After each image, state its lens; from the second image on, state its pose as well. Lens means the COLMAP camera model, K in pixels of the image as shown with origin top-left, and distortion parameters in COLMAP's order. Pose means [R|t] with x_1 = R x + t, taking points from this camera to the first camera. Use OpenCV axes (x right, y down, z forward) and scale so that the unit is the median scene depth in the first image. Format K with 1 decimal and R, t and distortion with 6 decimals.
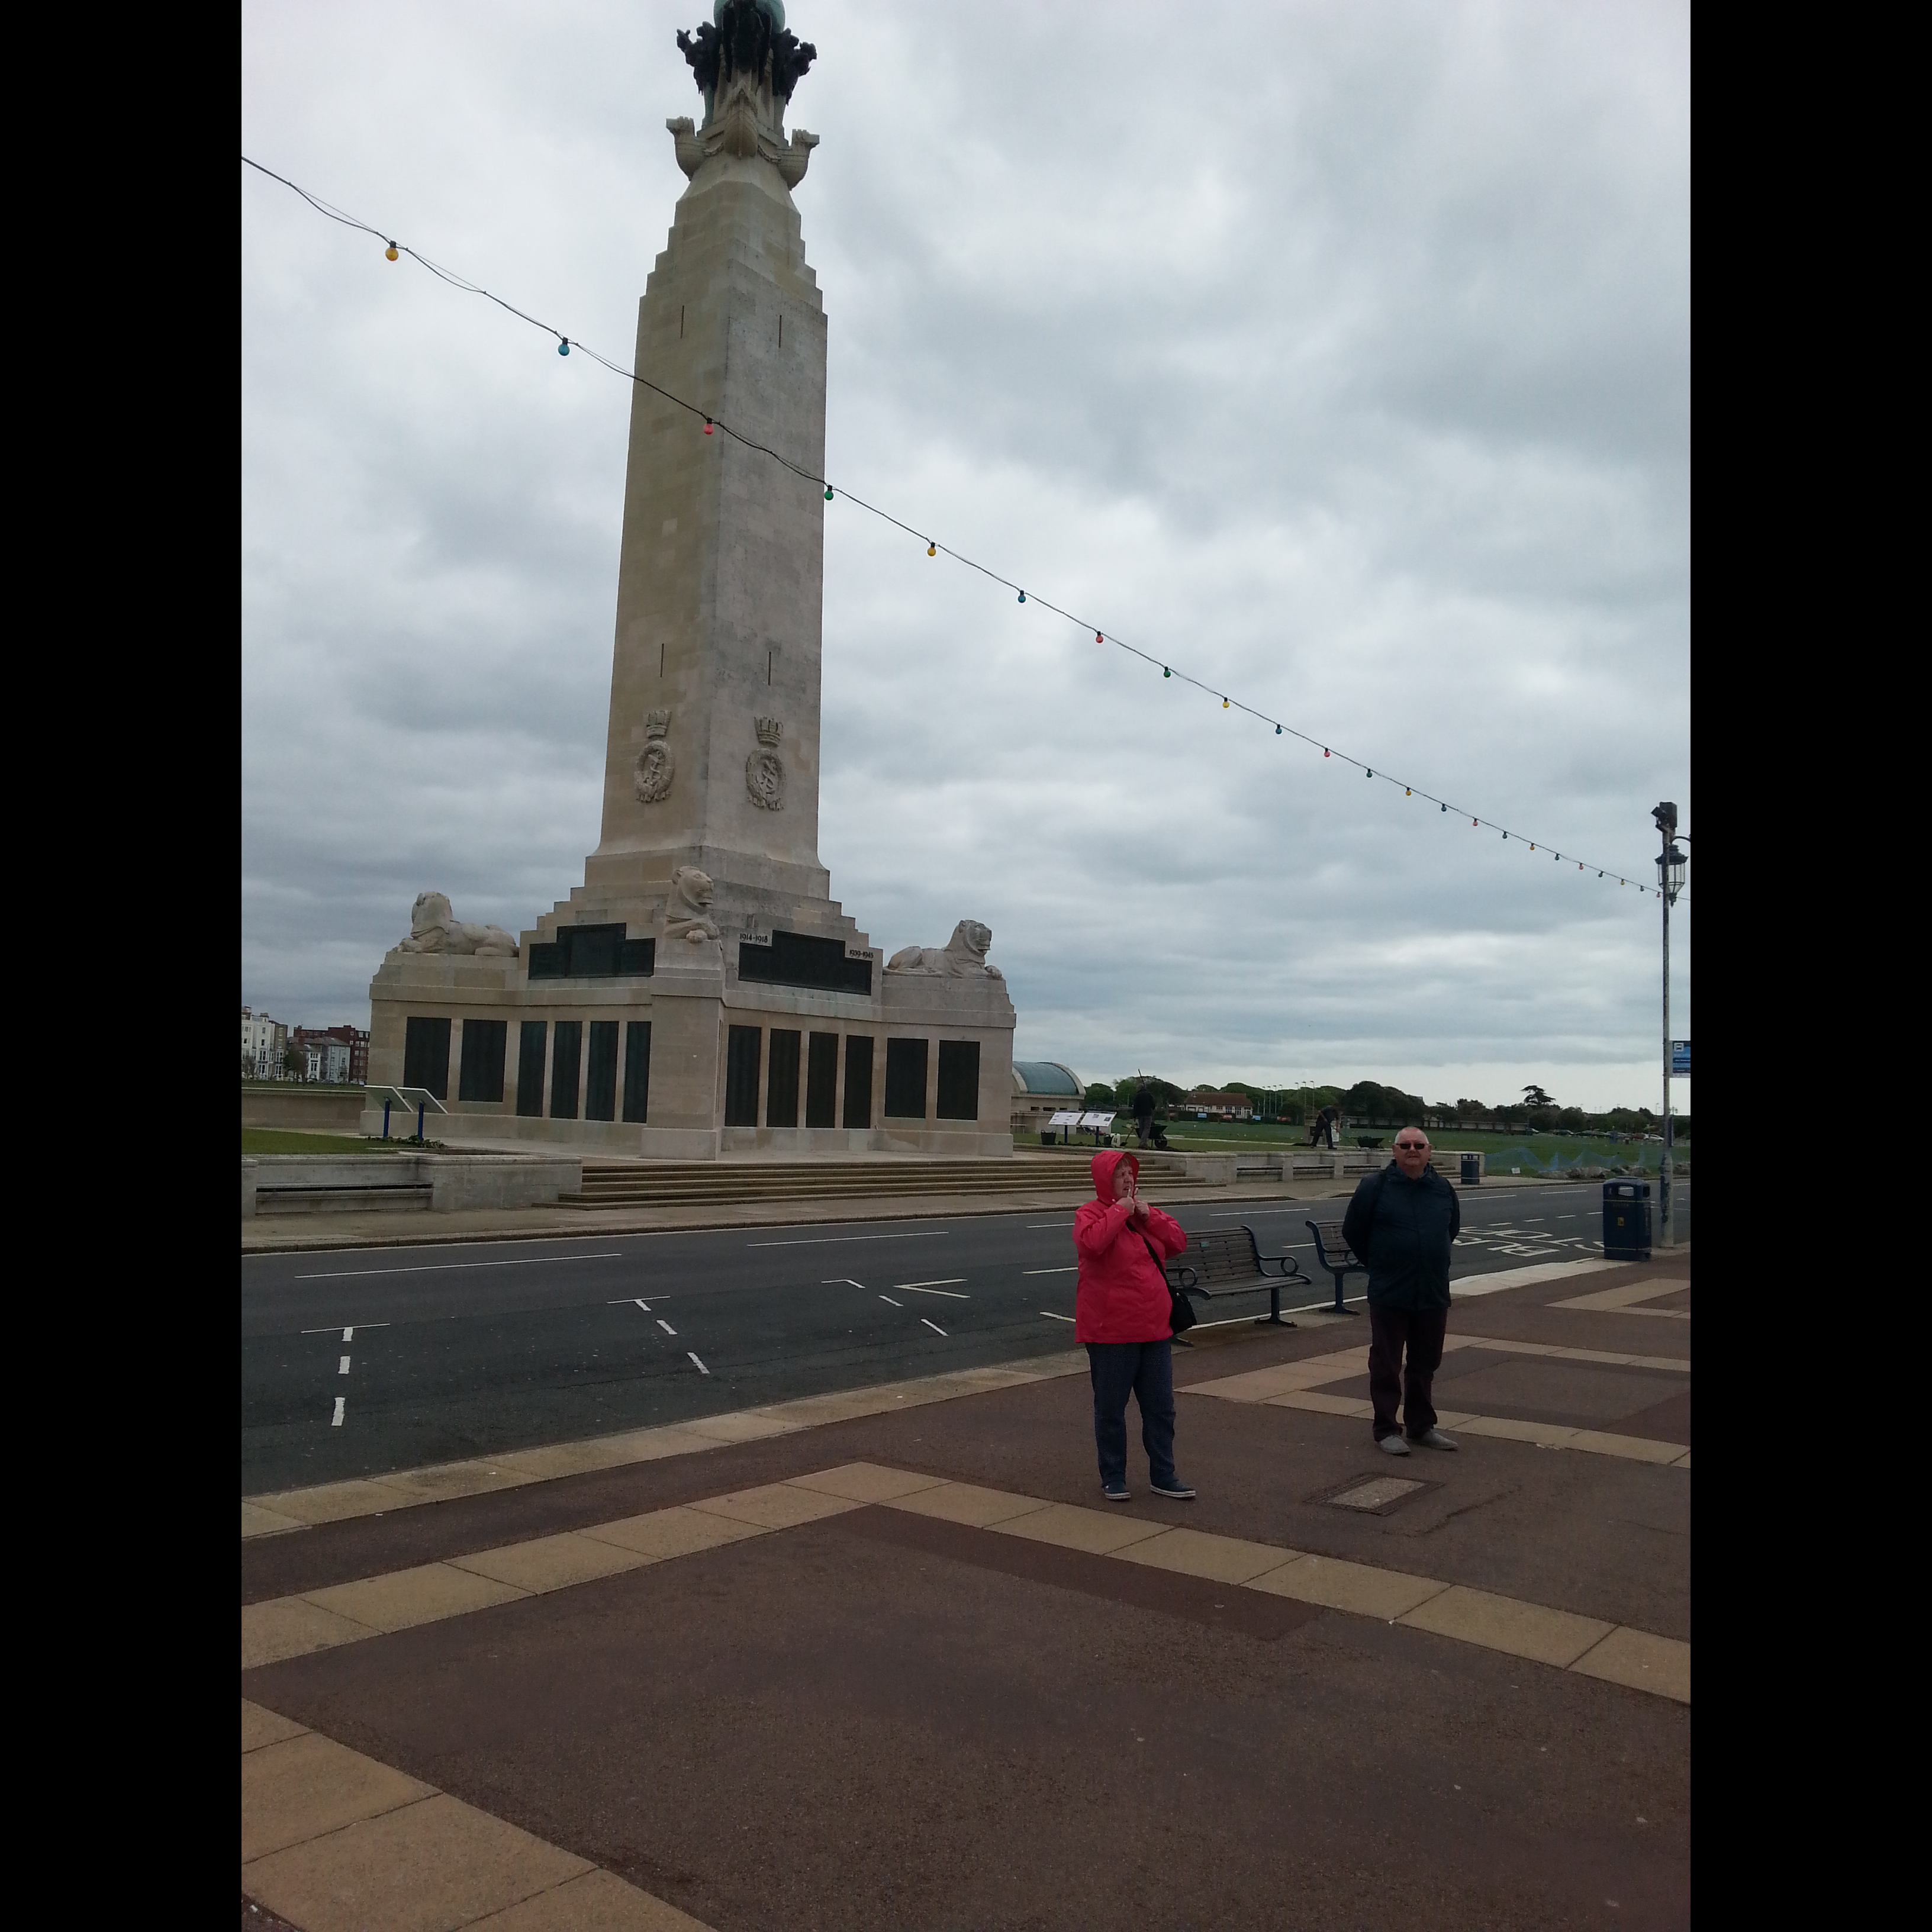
lens RADIAL K [[1647.5, 0, 969.1], [0, 1647.5, 1019.9], [0, 0, 1]] dist [-0.029769, -0.098449]
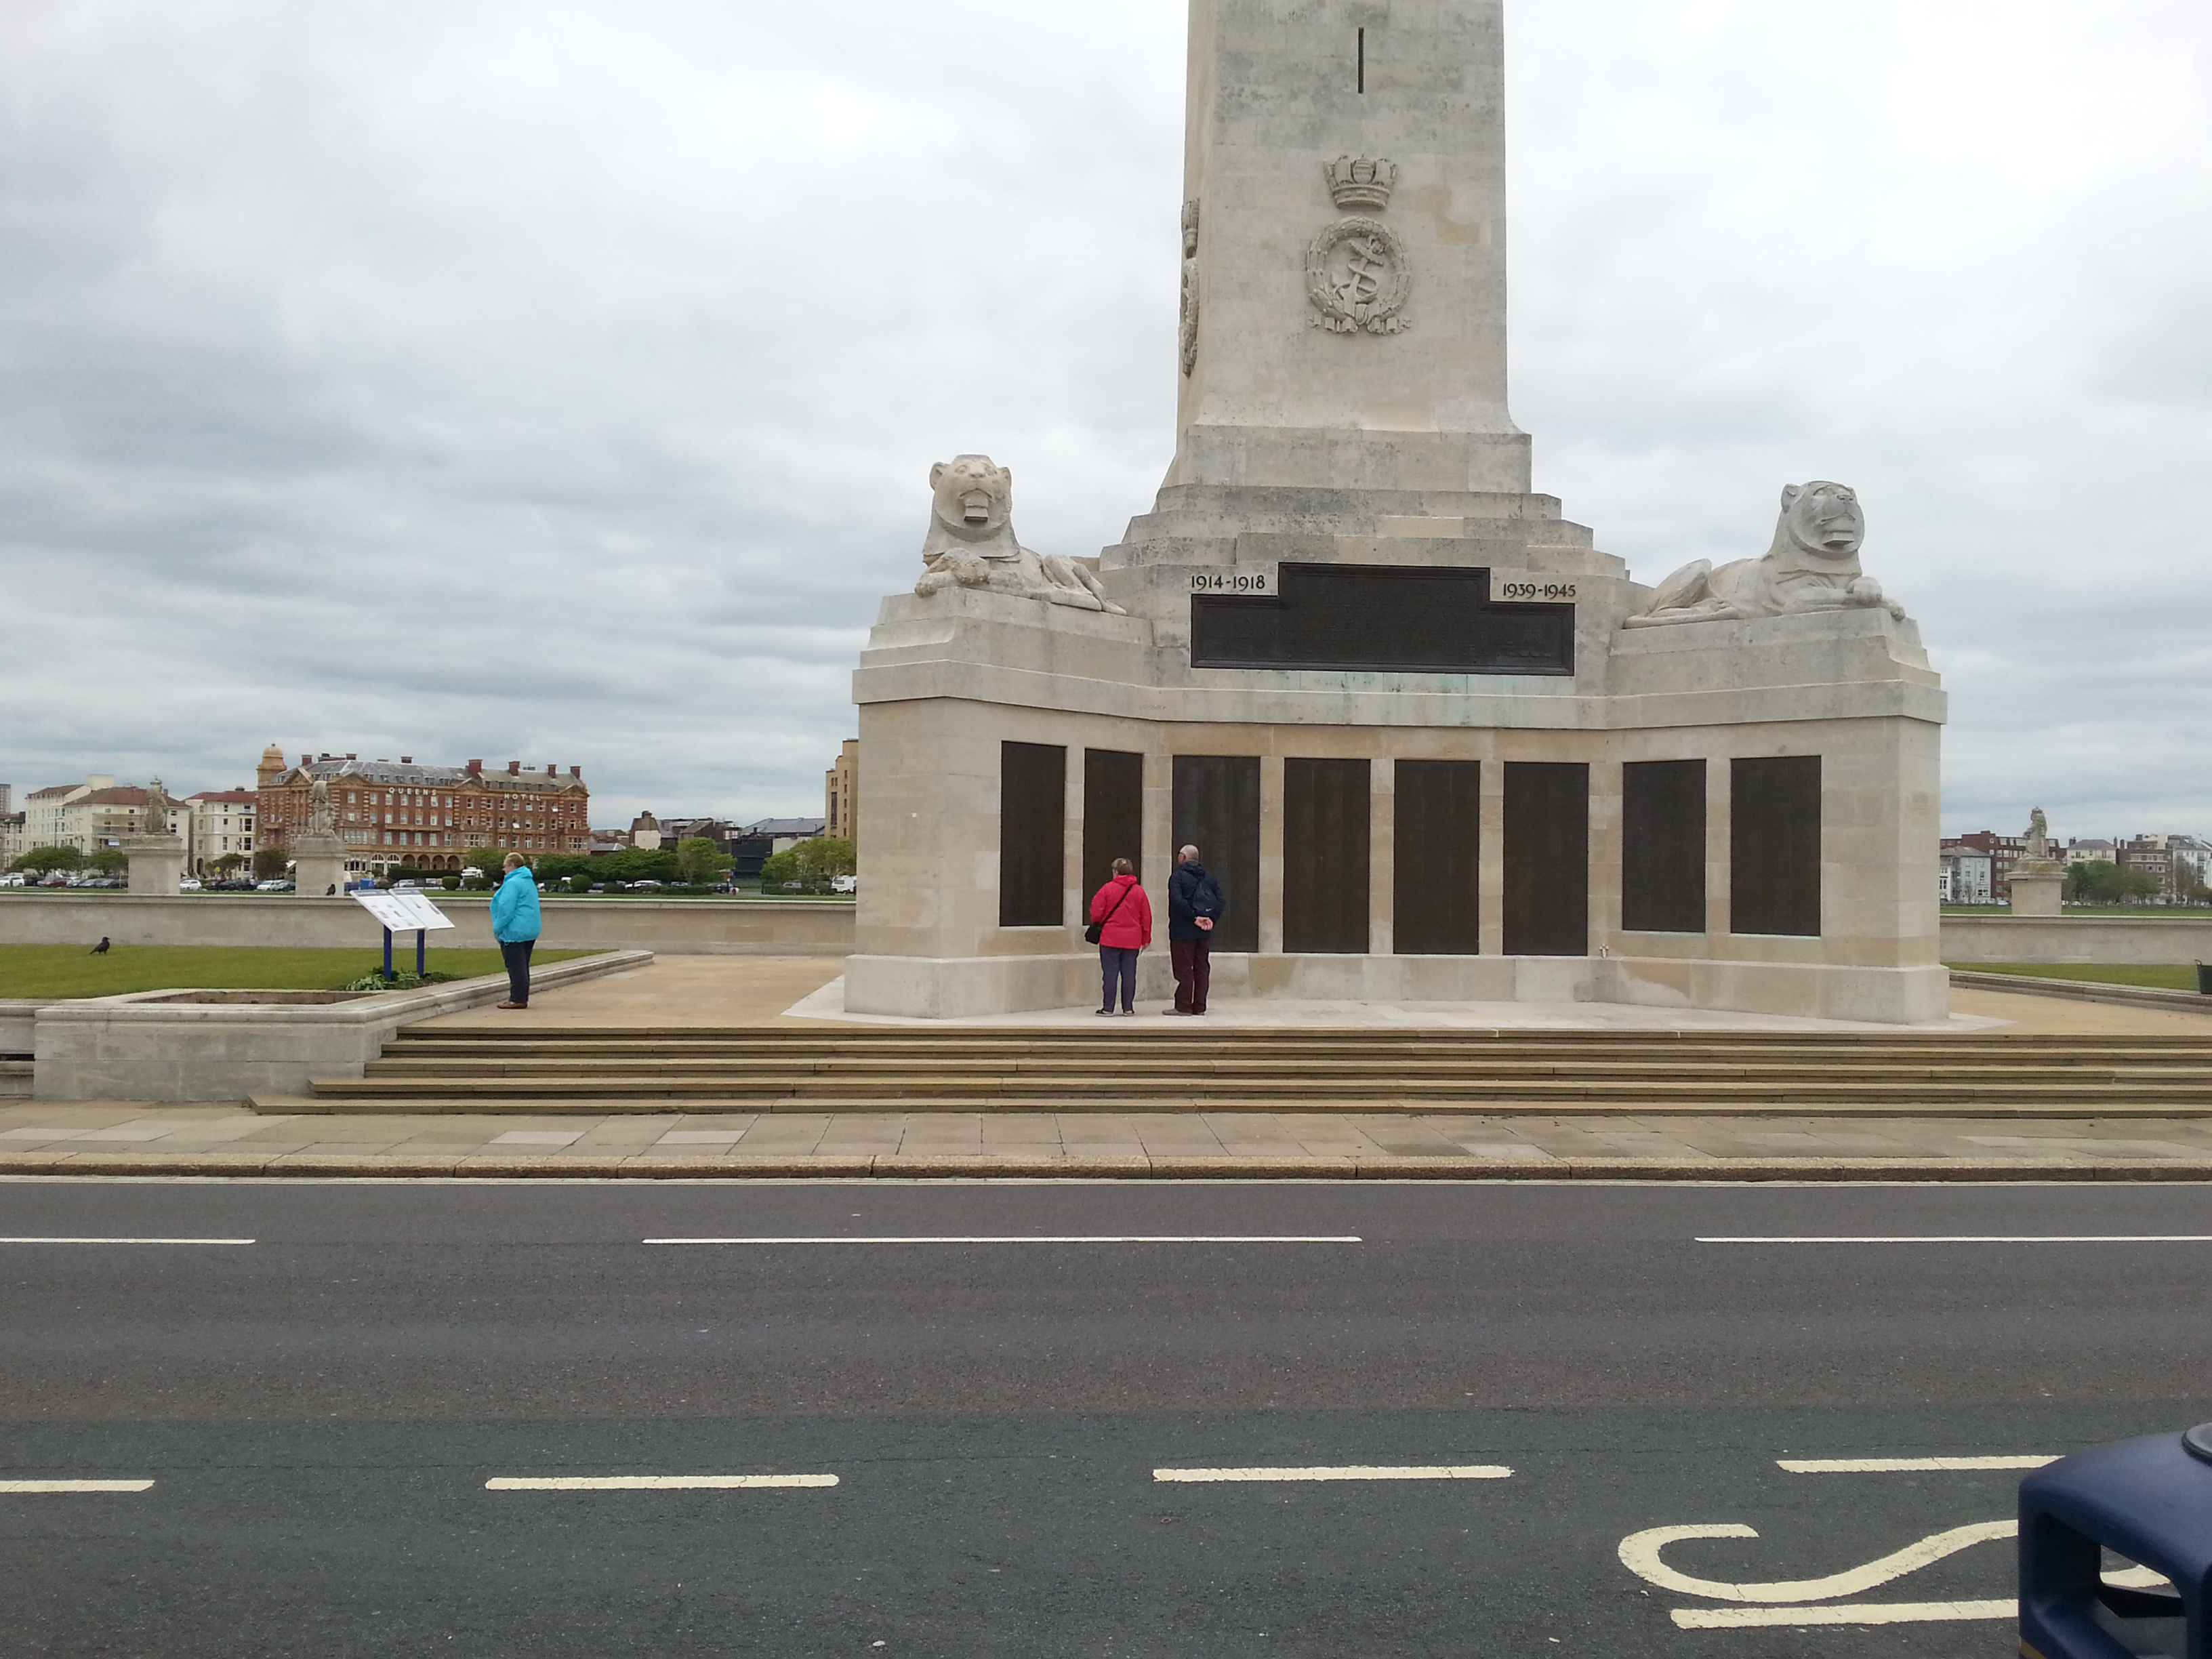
lens RADIAL K [[1893.1, 0, 1108.6], [0, 1893.1, 878.3], [0, 0, 1]] dist [0.028122, -0.100711]
pose [[0.659420, -0.032900, -0.751054, 0.286778], [0.050242, 0.998737, 0.000363, 0.040218], [0.750094, -0.037974, 0.660240, 0.591180]]
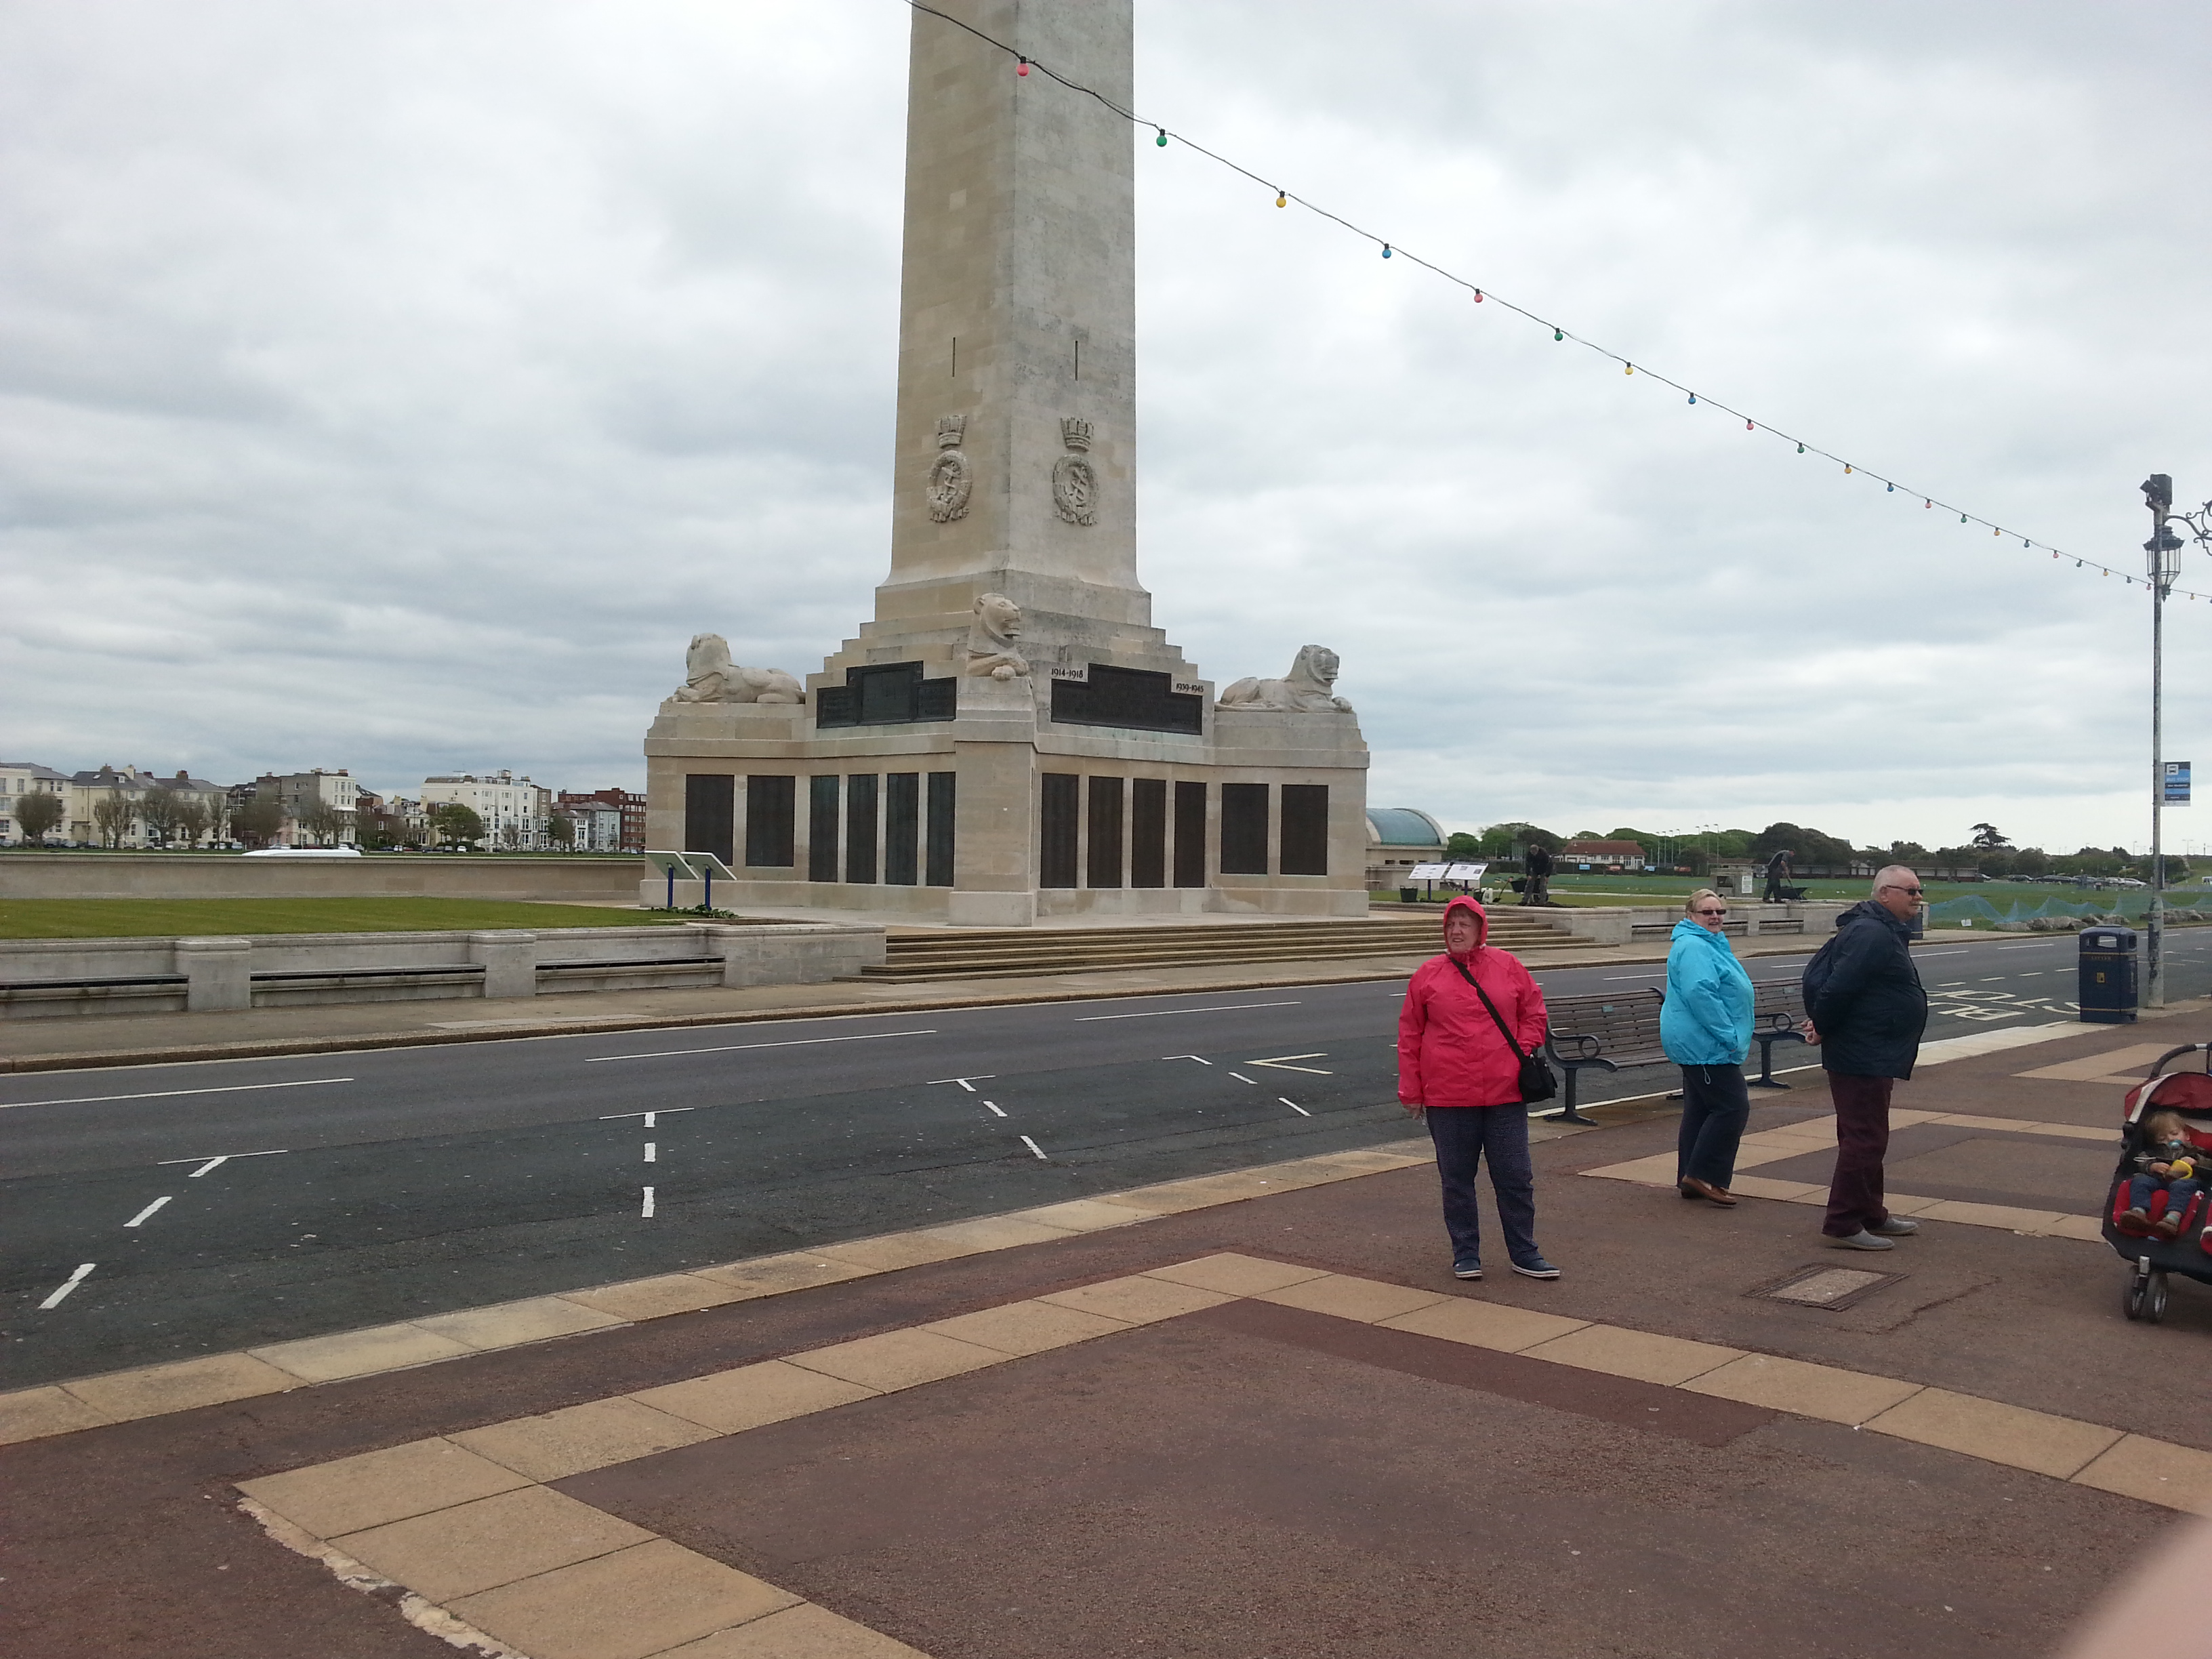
lens RADIAL K [[1881.4, 0, 1104.9], [0, 1881.4, 907.7], [0, 0, 1]] dist [-0.027331, -0.102490]
pose [[0.993824, -0.018929, -0.109337, -0.003796], [0.027103, 0.996907, 0.073768, 0.001405], [0.107603, -0.076275, 0.991264, -0.000302]]
